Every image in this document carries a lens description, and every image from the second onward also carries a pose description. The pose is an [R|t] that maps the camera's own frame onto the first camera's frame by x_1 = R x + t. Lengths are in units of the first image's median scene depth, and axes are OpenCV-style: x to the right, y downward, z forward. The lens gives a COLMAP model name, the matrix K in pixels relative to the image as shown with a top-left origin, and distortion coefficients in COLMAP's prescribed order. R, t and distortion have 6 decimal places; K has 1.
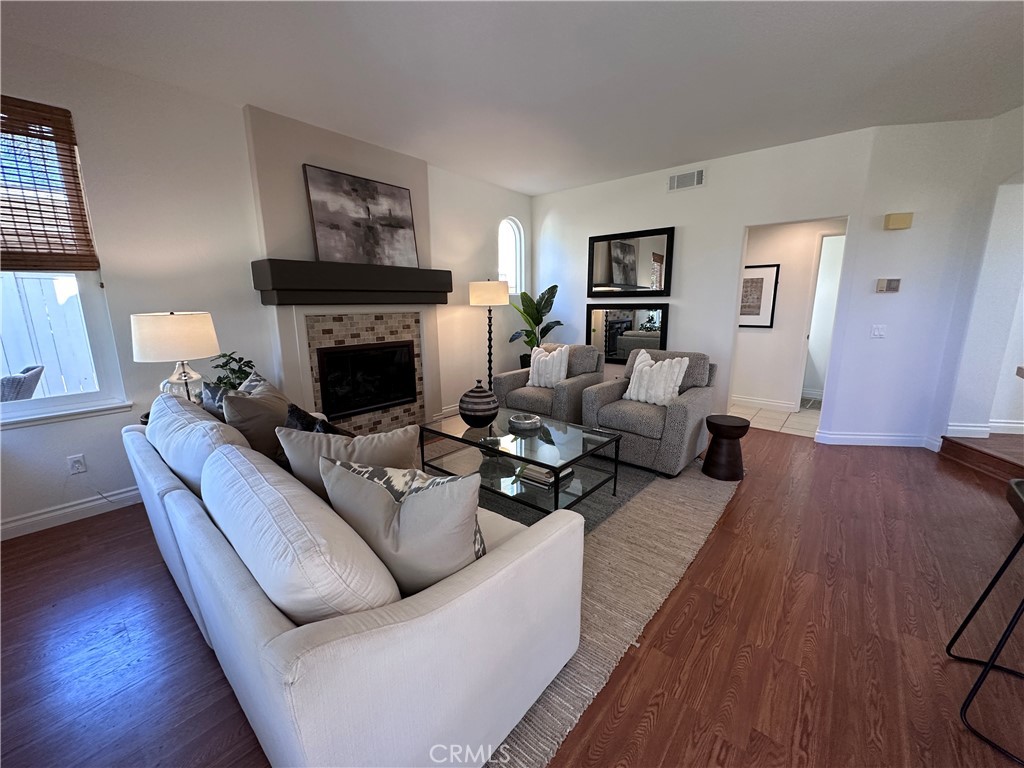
lens RADIAL K [[408.3, 0, 509.5], [0, 408.3, 382.5], [0, 0, 1]] dist [-0.001124, -0.000080]
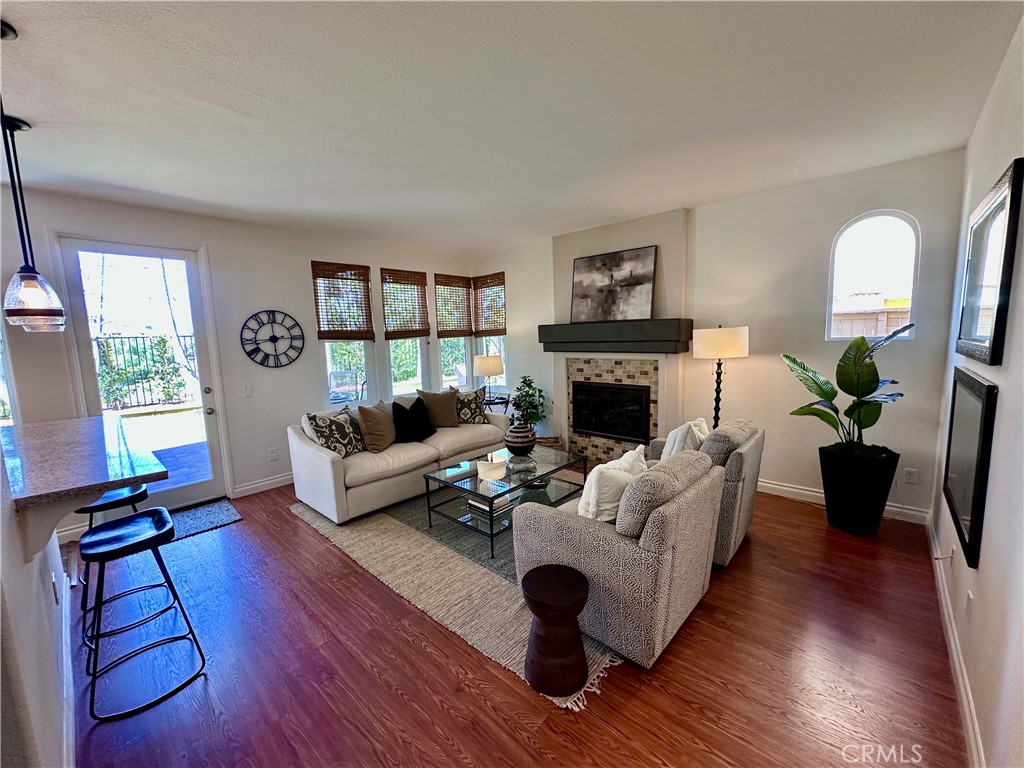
lens RADIAL K [[408.3, 0, 515.7], [0, 408.3, 384.7], [0, 0, 1]] dist [-0.001124, -0.000080]
pose [[-0.028977, 0.132483, -0.990762, 0.900067], [-0.162713, 0.977333, 0.135446, -0.215381], [0.986248, 0.165135, -0.006764, 0.746599]]
